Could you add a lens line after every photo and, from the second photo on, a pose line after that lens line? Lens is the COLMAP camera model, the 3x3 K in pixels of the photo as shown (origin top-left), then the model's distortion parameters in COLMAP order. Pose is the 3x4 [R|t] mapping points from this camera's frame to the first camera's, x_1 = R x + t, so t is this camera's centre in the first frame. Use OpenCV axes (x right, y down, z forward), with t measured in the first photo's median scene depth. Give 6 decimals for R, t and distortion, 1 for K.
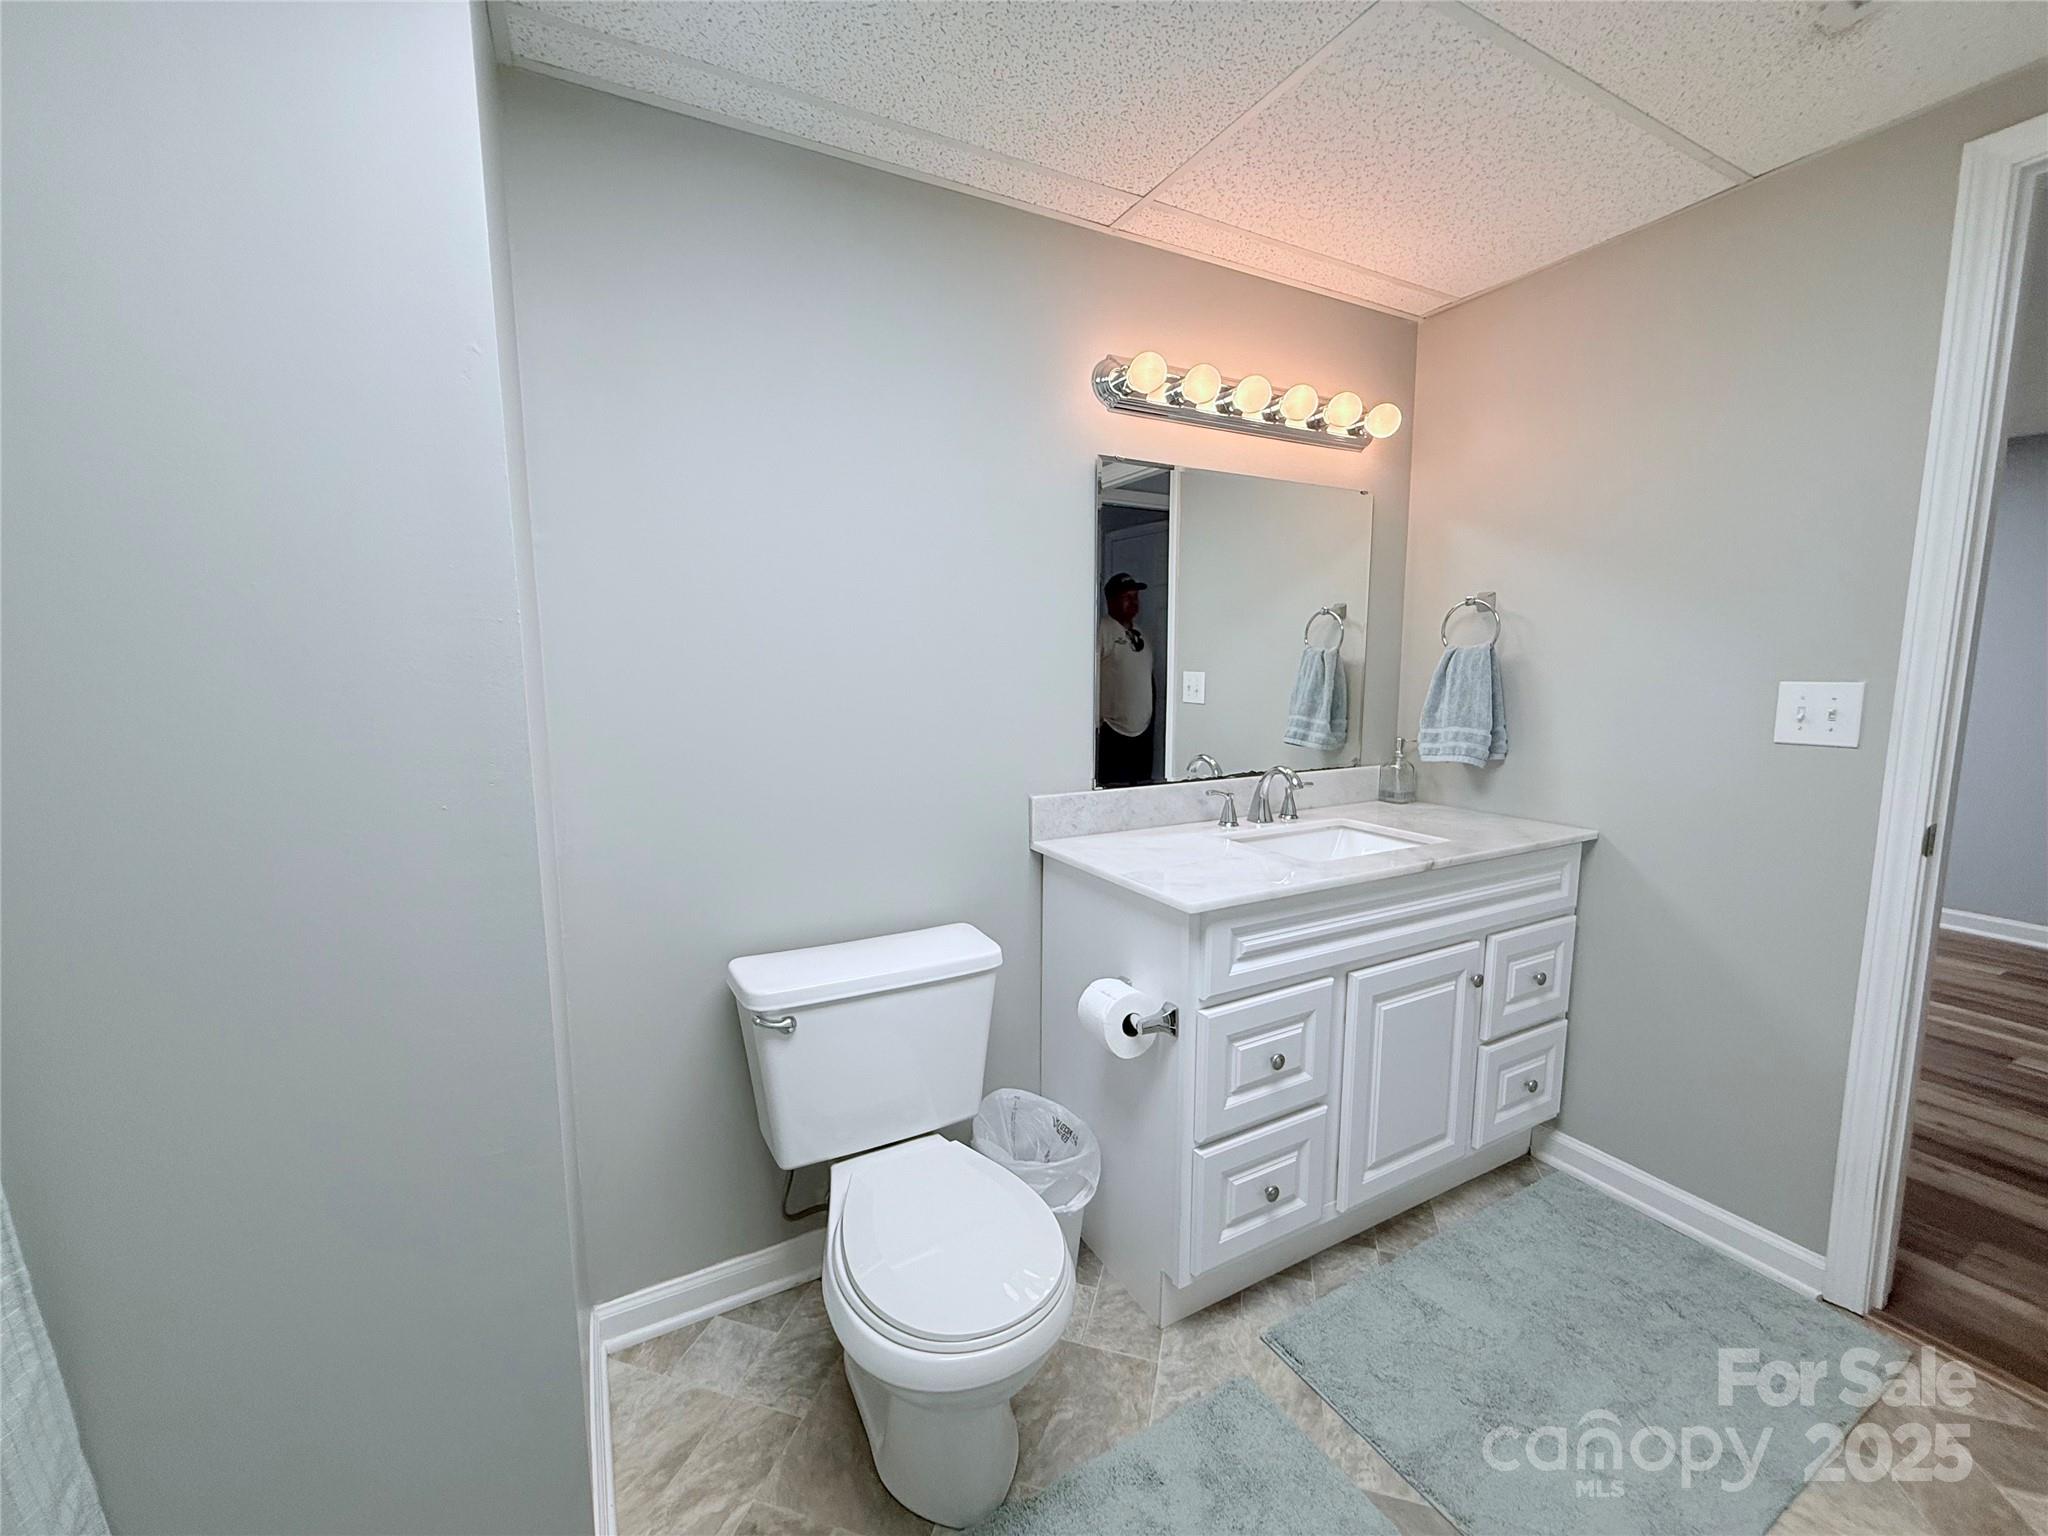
lens RADIAL K [[815.0, 0, 1026.2], [0, 815.0, 763.9], [0, 0, 1]] dist [0.001143, 0.000278]
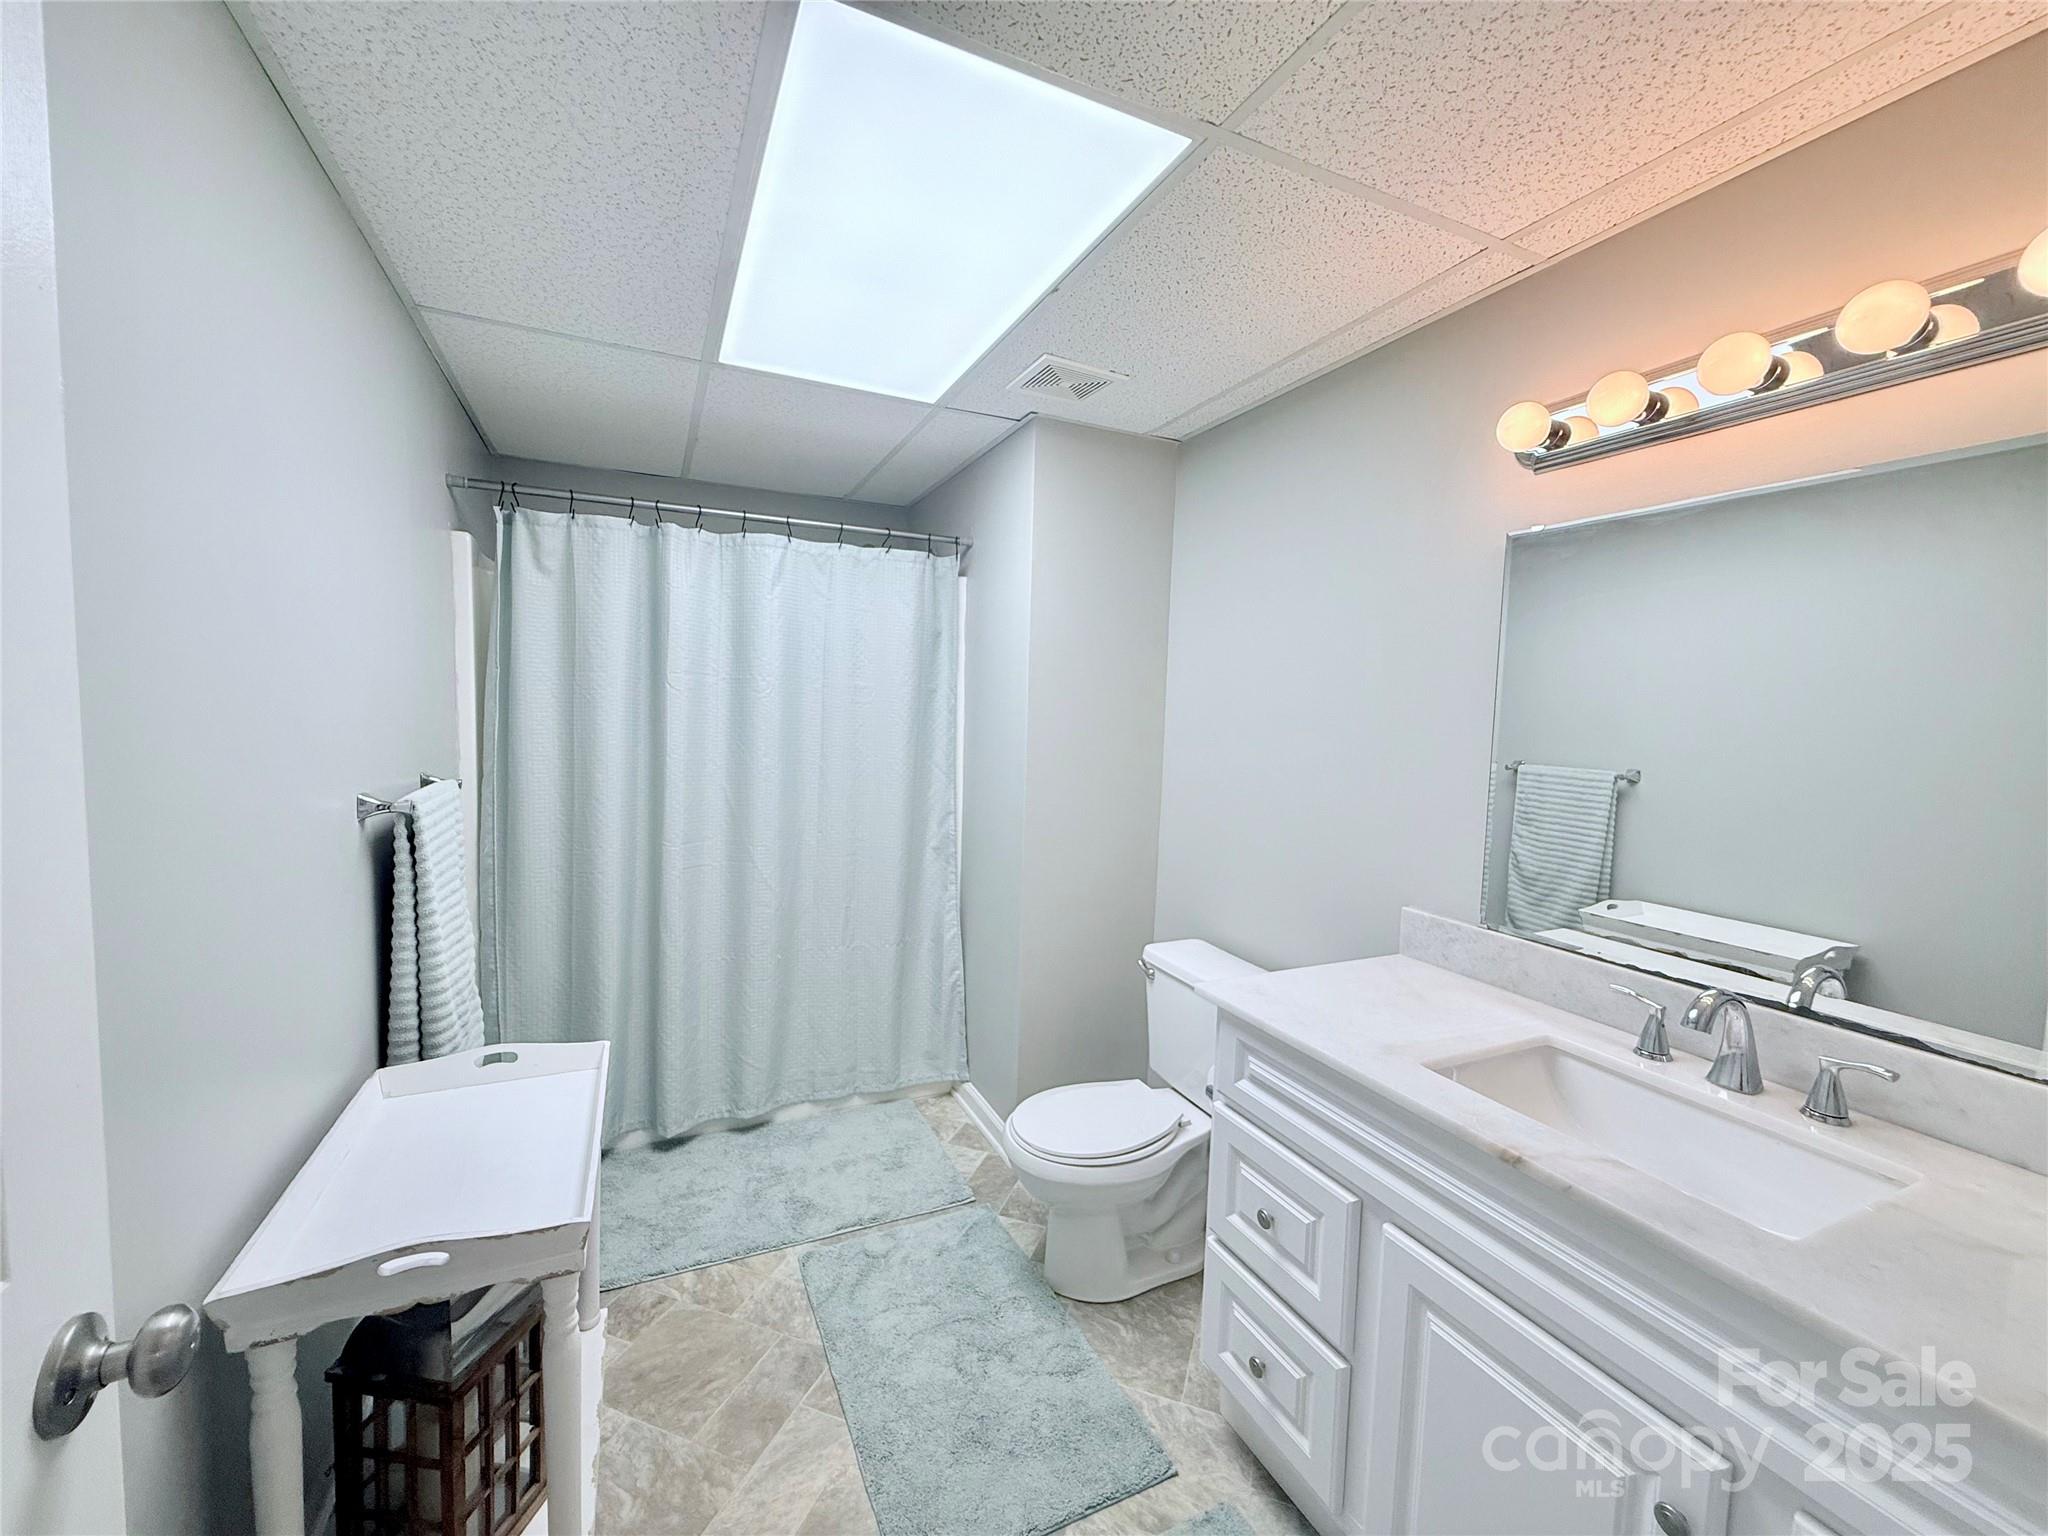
lens RADIAL K [[815.0, 0, 1026.1], [0, 815.0, 768.1], [0, 0, 1]] dist [0.001143, 0.000278]
pose [[-0.057599, 0.071389, -0.995784, 1.196684], [-0.150797, 0.985374, 0.079365, -0.159047], [0.986885, 0.154732, -0.045991, 0.709224]]
